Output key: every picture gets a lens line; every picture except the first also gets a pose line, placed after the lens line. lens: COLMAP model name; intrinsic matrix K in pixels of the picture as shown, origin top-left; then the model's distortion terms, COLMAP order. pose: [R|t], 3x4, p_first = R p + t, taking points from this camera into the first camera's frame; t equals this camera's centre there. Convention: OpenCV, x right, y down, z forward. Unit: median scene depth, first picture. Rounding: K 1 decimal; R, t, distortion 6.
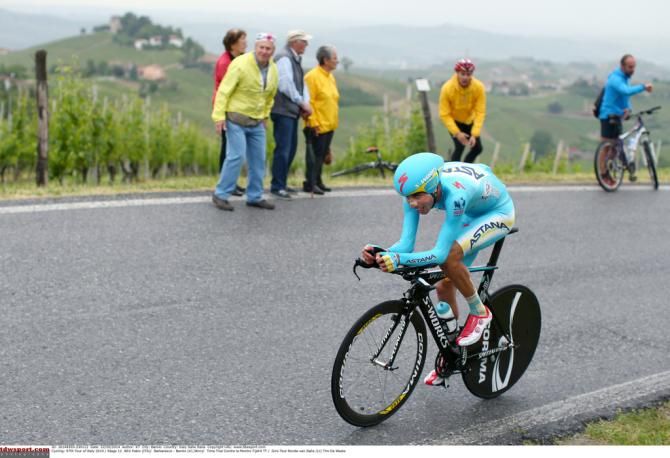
lens RADIAL K [[1197.4, 0, 335.0], [0, 1197.4, 229.0], [0, 0, 1]] dist [-0.157654, 0.090198]
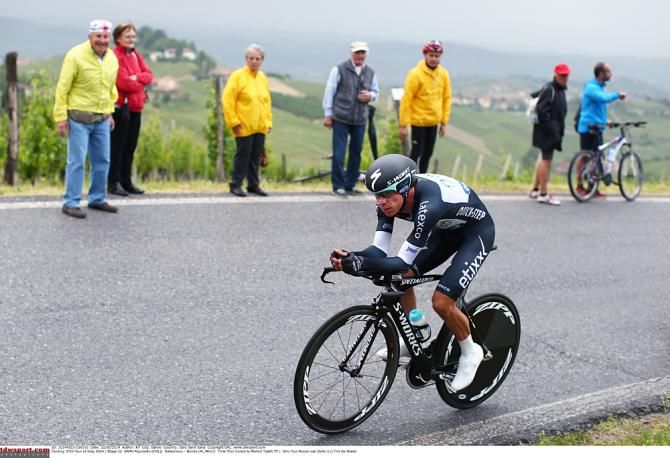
lens RADIAL K [[1122.3, 0, 335.0], [0, 1122.3, 229.0], [0, 0, 1]] dist [-0.148728, 0.007254]
pose [[0.999672, 0.018228, -0.017988, 0.067003], [-0.018347, 0.999811, -0.006480, 0.000953], [0.017867, 0.006808, 0.999817, 0.089837]]
